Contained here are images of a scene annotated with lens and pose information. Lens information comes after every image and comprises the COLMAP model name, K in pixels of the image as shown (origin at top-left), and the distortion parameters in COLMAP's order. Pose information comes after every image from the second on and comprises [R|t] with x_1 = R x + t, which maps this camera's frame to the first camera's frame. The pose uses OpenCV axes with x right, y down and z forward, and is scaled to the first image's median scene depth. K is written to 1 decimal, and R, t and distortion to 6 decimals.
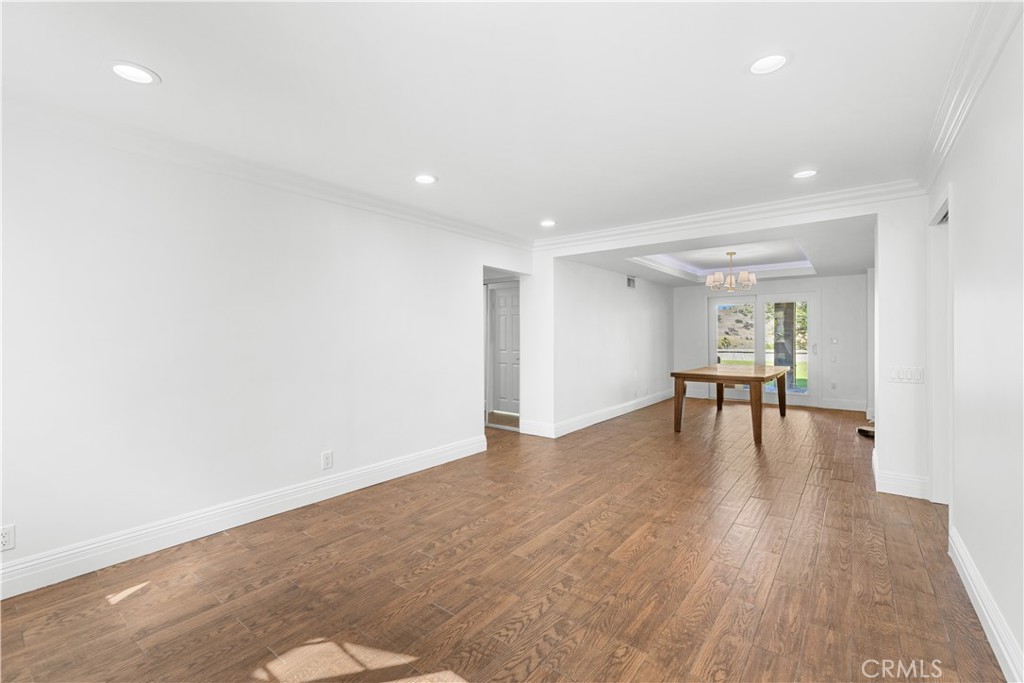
lens RADIAL K [[457.2, 0, 515.5], [0, 457.2, 333.8], [0, 0, 1]] dist [0.013689, 0.000052]
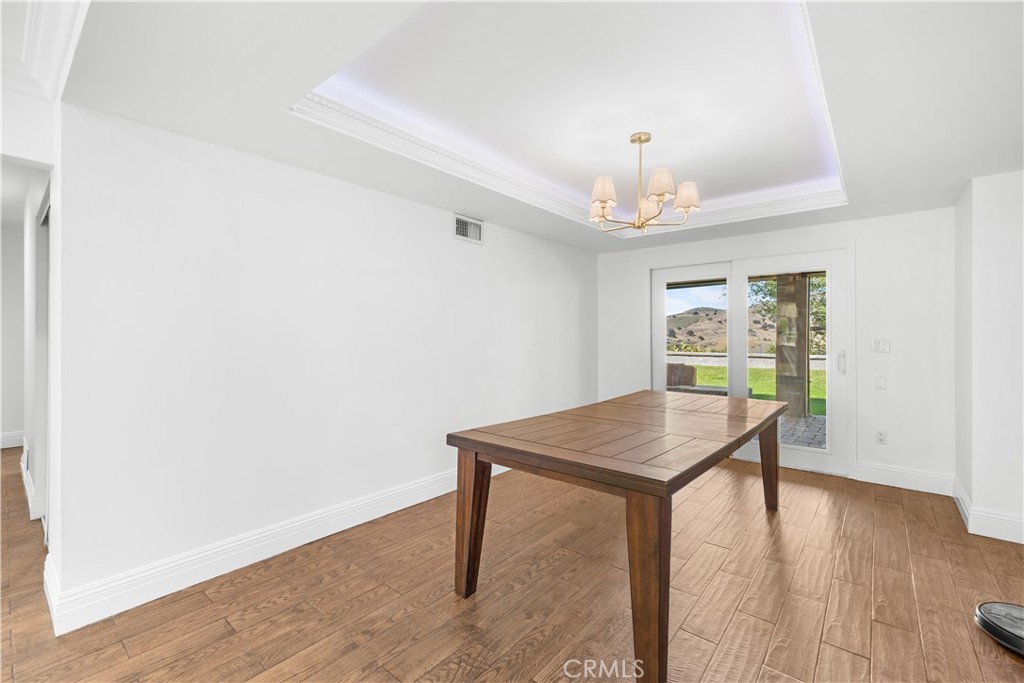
lens RADIAL K [[438.5, 0, 512.0], [0, 438.5, 337.5], [0, 0, 1]] dist [0.000046, 0.000391]
pose [[0.998350, 0.005411, -0.057159, 0.062943], [-0.004878, 0.999943, 0.009461, 0.000497], [0.057207, -0.009167, 0.998320, 0.099434]]
